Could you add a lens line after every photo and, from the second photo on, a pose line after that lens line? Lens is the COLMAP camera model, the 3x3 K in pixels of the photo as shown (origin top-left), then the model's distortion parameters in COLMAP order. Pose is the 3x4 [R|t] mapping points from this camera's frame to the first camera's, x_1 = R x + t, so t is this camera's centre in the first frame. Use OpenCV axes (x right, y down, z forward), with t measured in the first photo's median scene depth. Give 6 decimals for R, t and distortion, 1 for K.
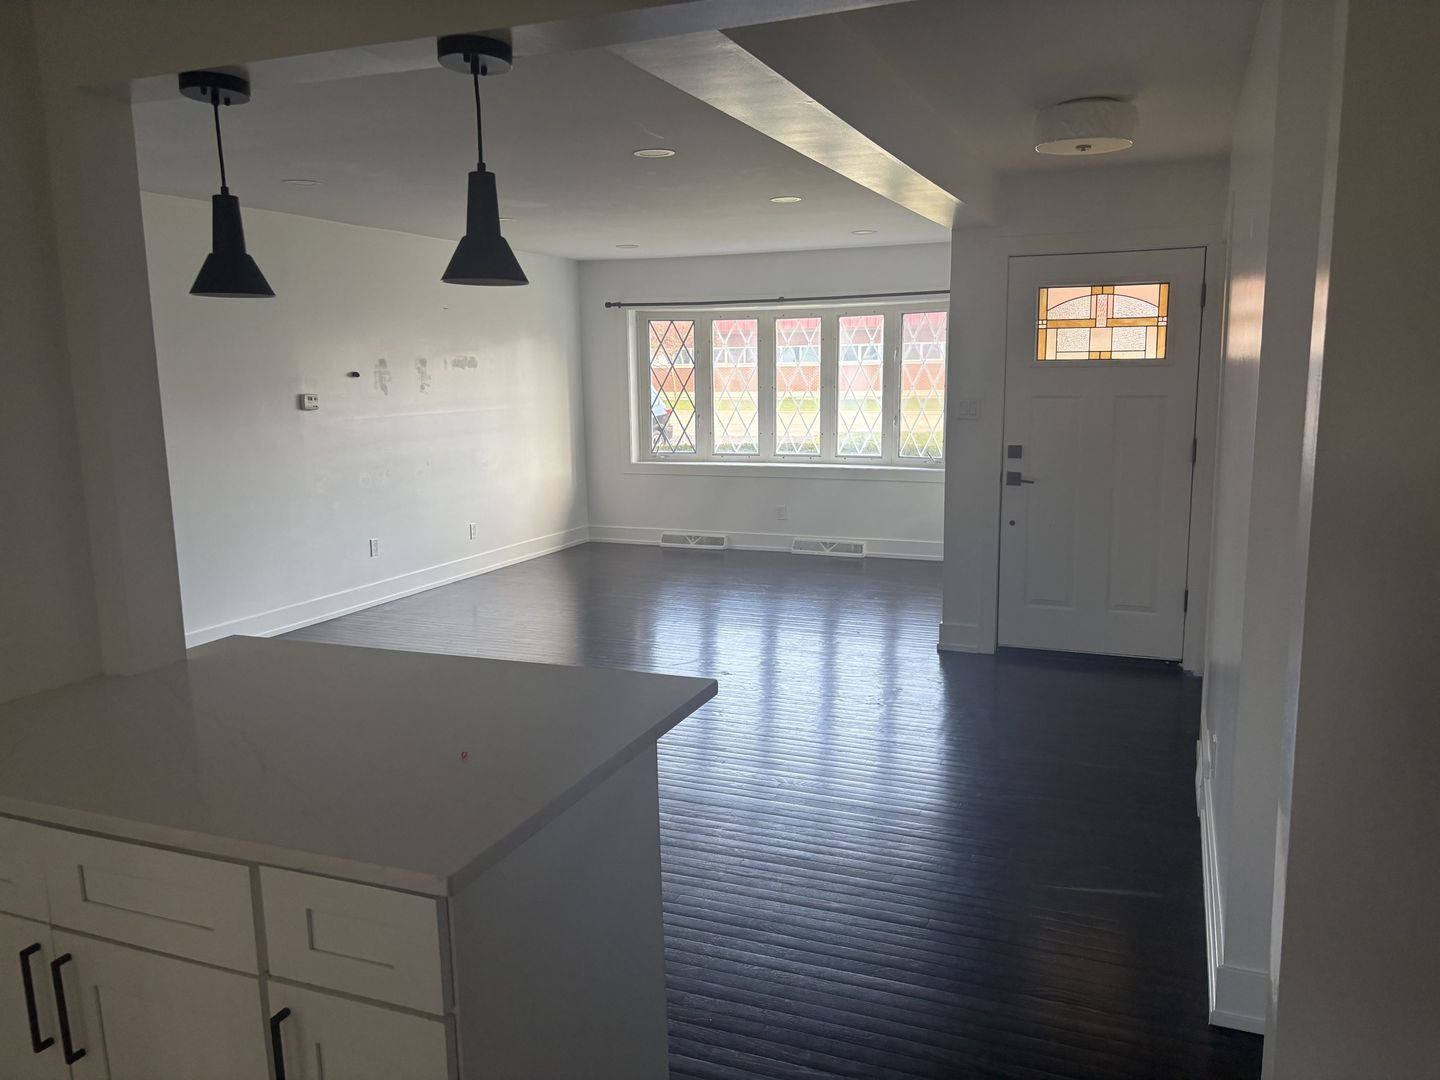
lens RADIAL K [[1090.0, 0, 720.0], [0, 1090.0, 540.0], [0, 0, 1]] dist [0.089571, -0.181114]
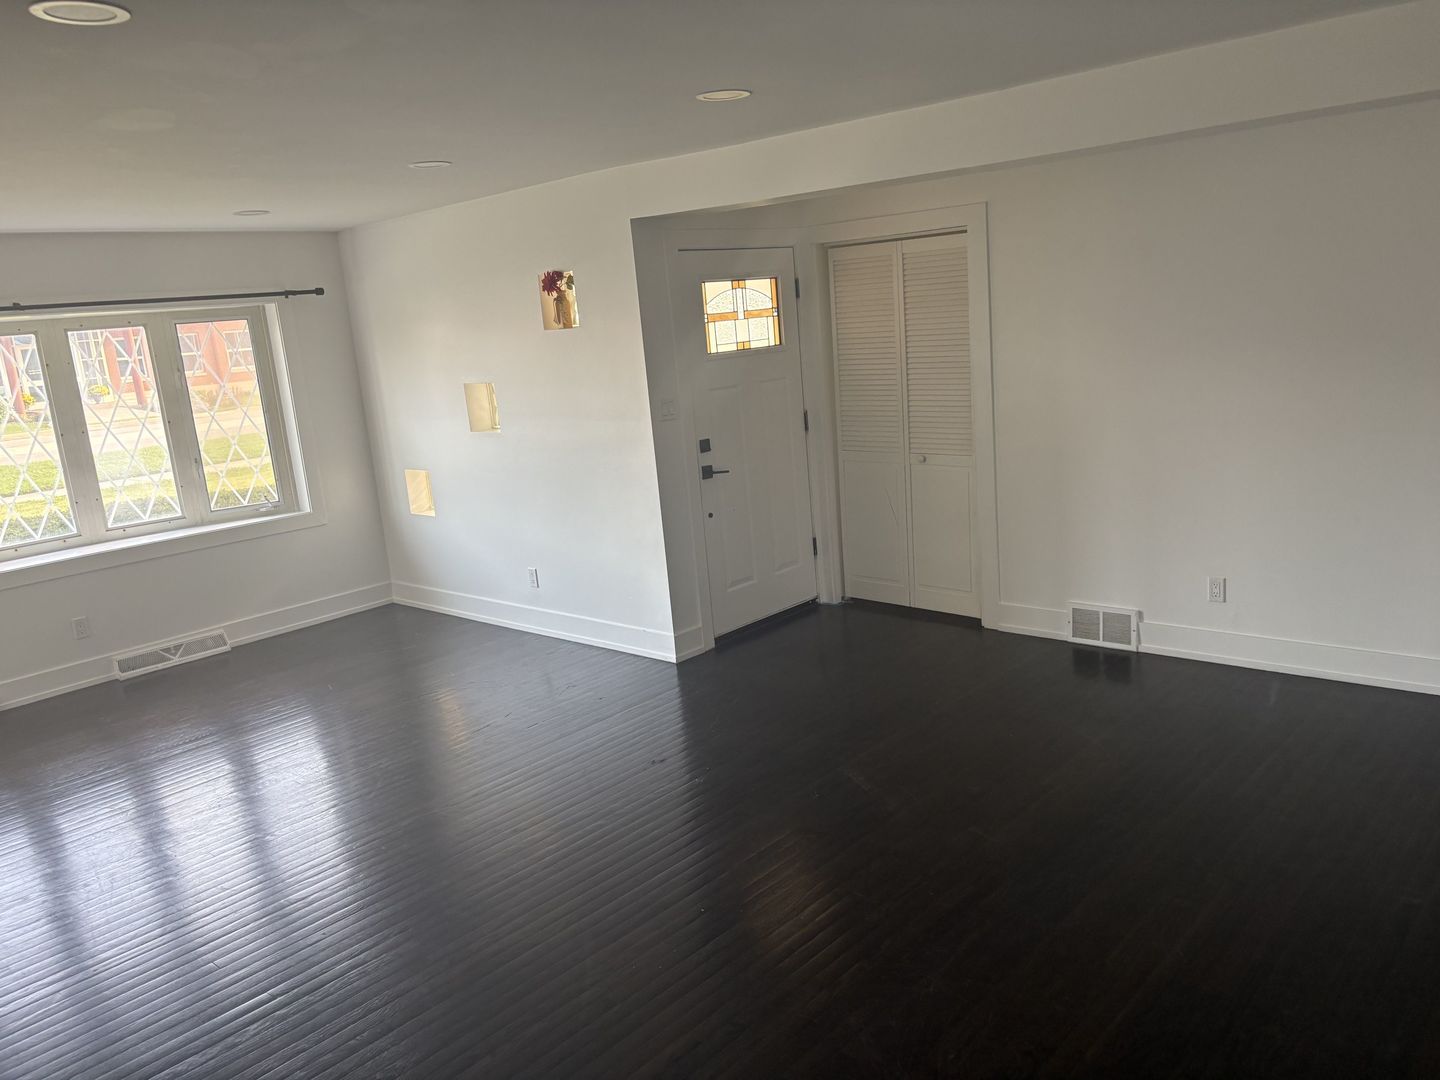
lens RADIAL K [[1090.0, 0, 720.0], [0, 1090.0, 540.0], [0, 0, 1]] dist [0.089571, -0.181114]
pose [[0.328995, -0.211099, 0.920434, -0.418504], [0.222128, 0.964645, 0.141842, -0.085153], [-0.917835, 0.157789, 0.364255, 0.398905]]
